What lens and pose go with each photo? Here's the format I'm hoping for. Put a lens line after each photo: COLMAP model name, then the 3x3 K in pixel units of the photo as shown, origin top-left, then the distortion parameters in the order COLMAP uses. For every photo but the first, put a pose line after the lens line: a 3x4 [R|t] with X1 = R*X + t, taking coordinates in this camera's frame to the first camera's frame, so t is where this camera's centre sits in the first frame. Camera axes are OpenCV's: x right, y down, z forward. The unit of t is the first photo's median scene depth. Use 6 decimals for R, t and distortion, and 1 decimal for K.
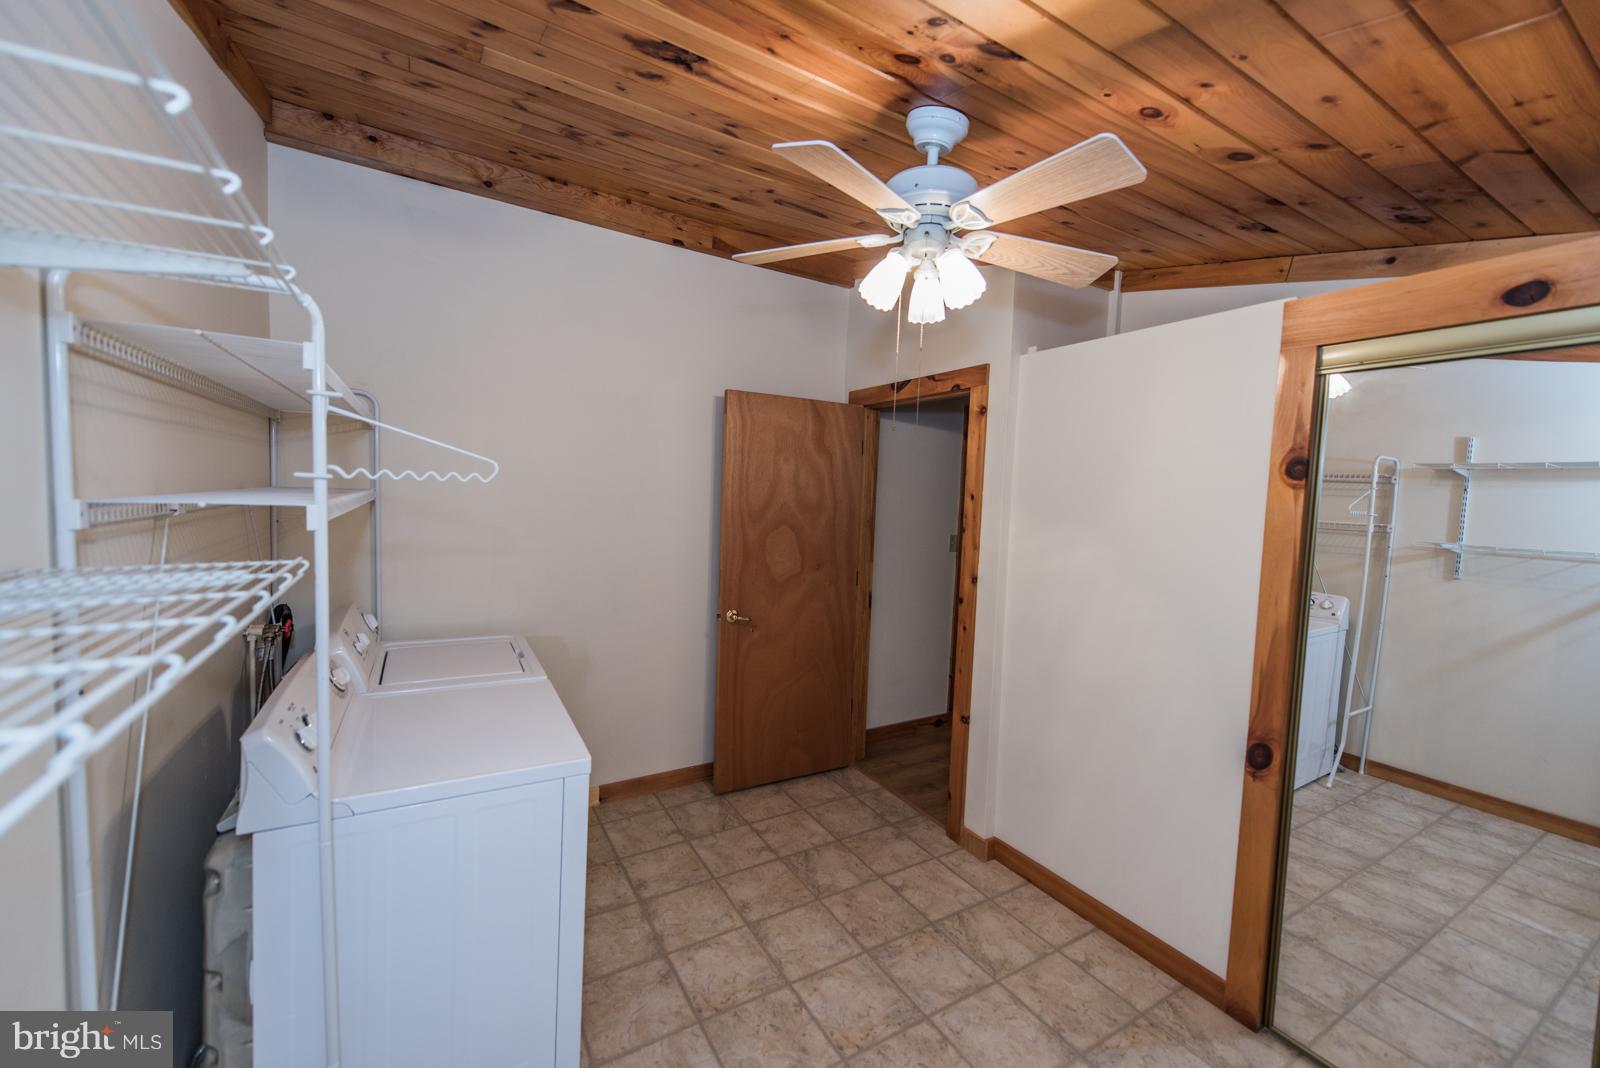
lens RADIAL K [[622.9, 0, 796.1], [0, 622.9, 533.2], [0, 0, 1]] dist [0.012518, -0.003380]
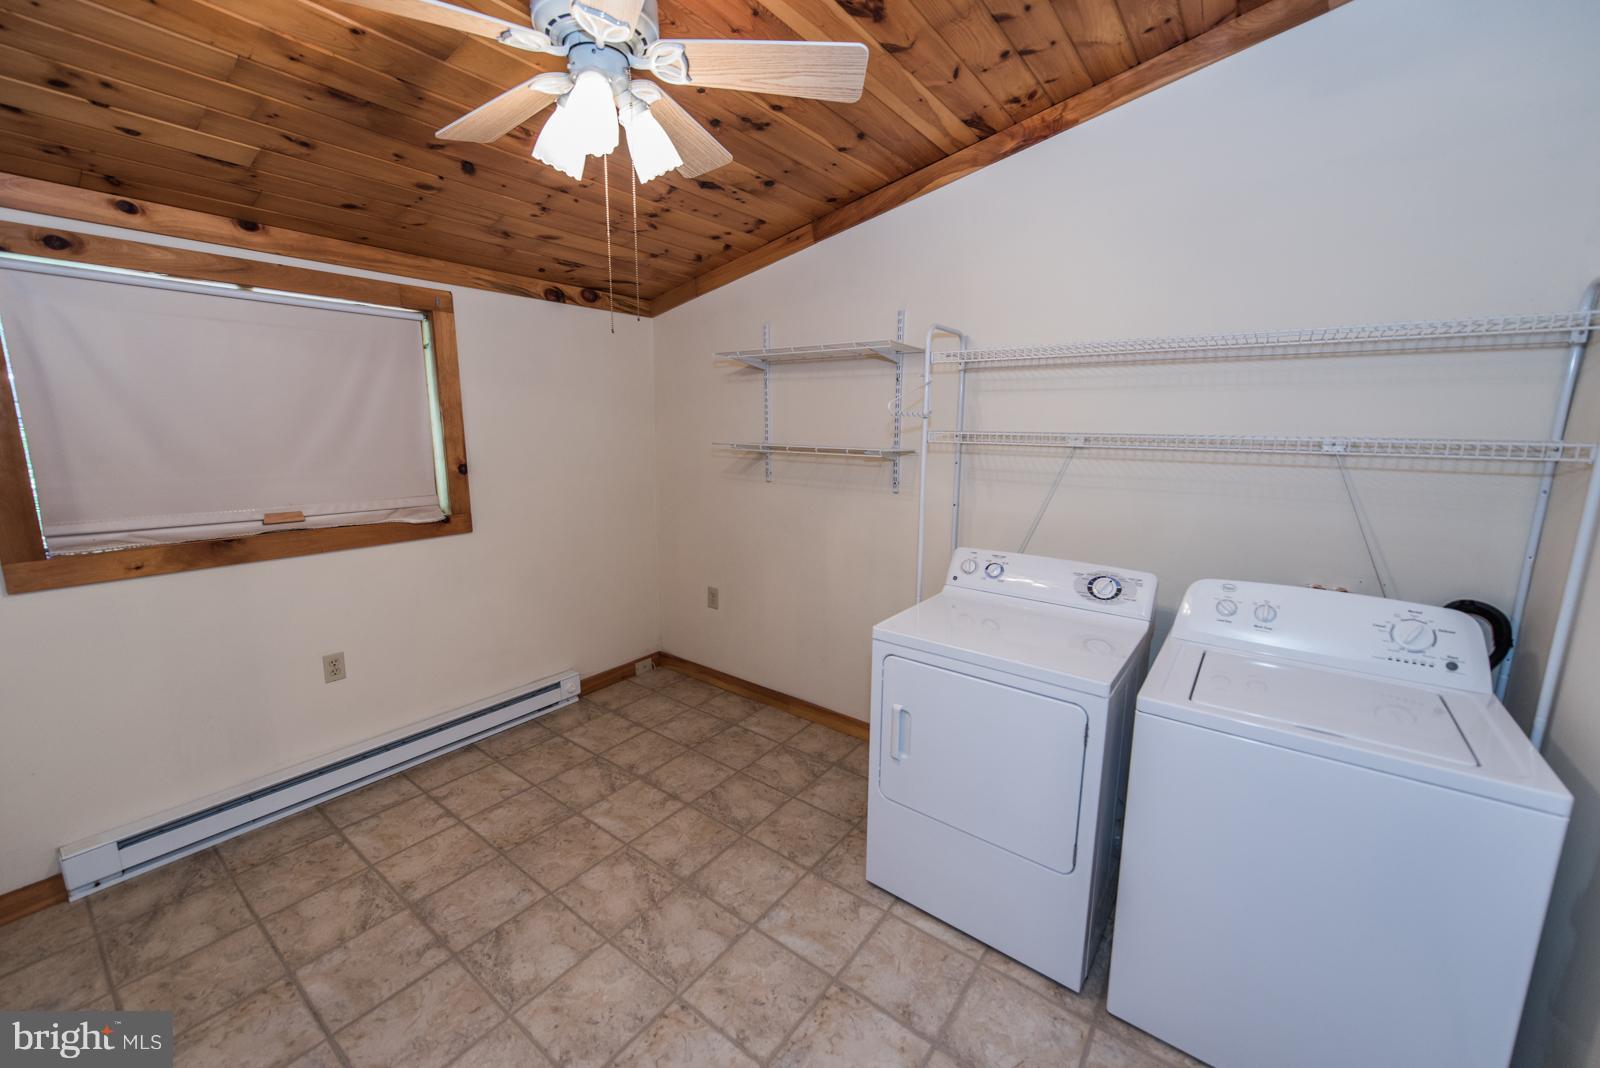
lens RADIAL K [[622.9, 0, 796.1], [0, 622.9, 533.2], [0, 0, 1]] dist [0.012518, -0.003380]
pose [[-0.922887, 0.020797, -0.384510, 0.165615], [-0.071444, 0.971956, 0.224048, -0.058499], [0.378386, 0.234242, -0.895519, 1.100367]]
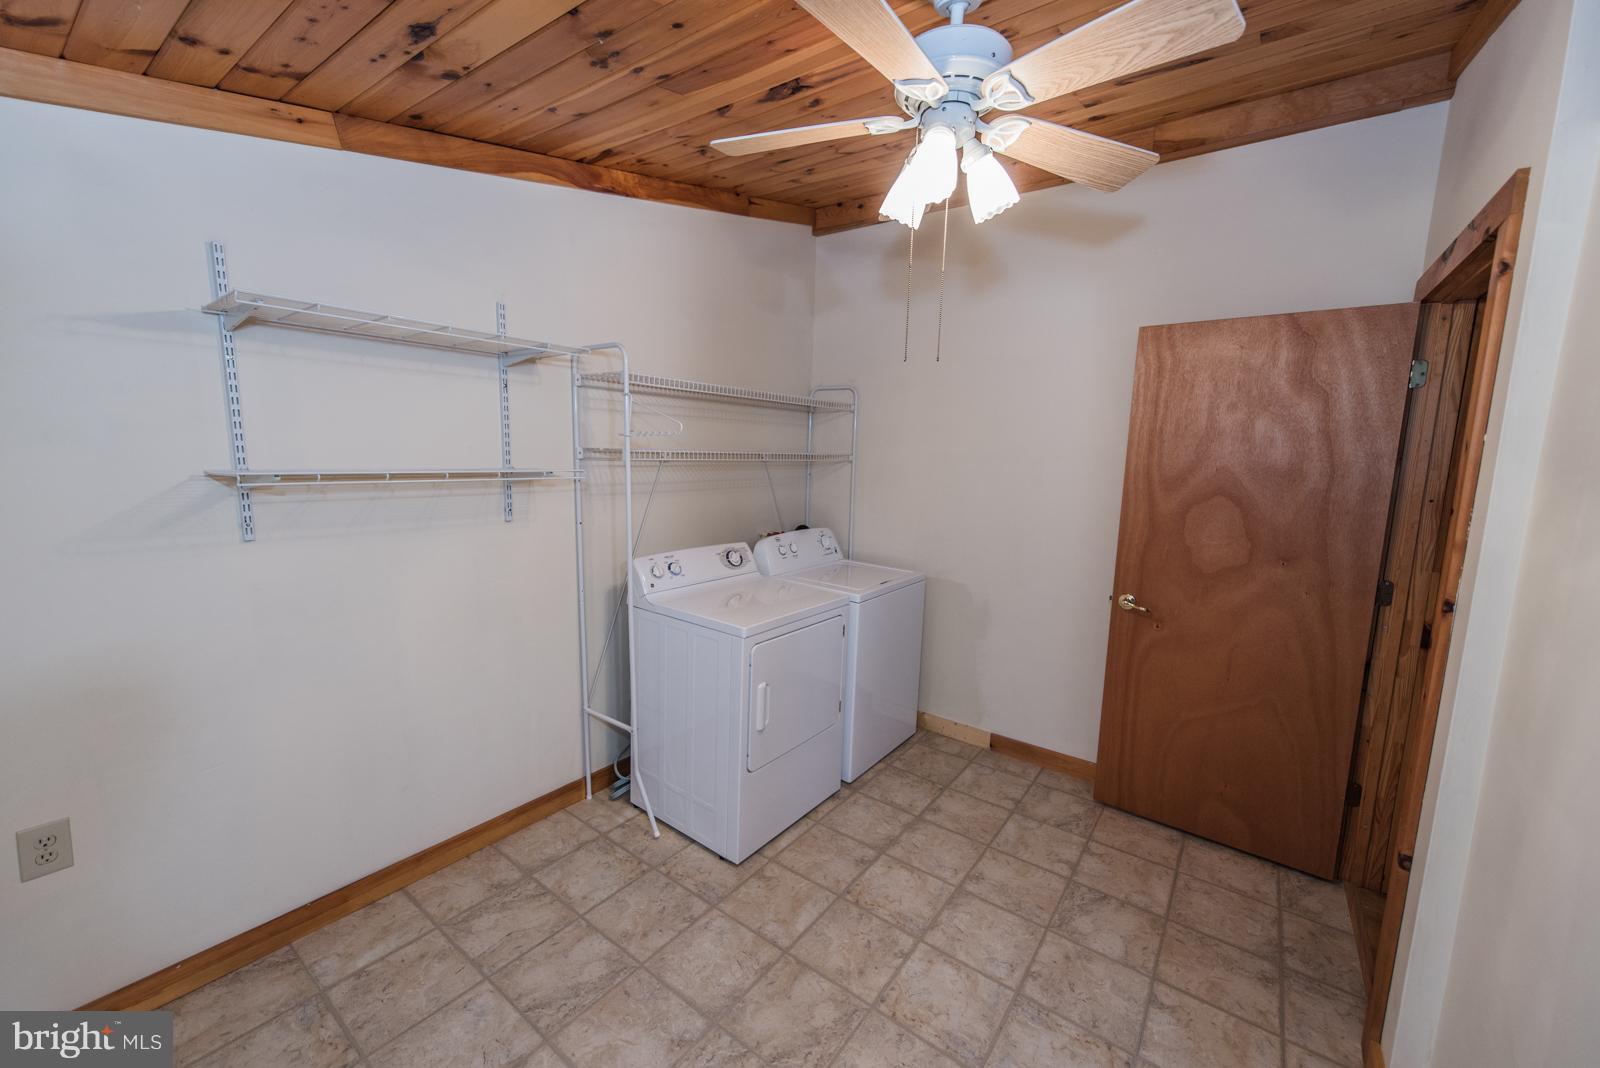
lens RADIAL K [[622.9, 0, 796.1], [0, 622.9, 533.2], [0, 0, 1]] dist [0.012518, -0.003380]
pose [[0.386448, 0.096435, -0.917256, 0.541503], [-0.075324, 0.994497, 0.072821, 0.015886], [0.919230, 0.040950, 0.391585, 0.288738]]
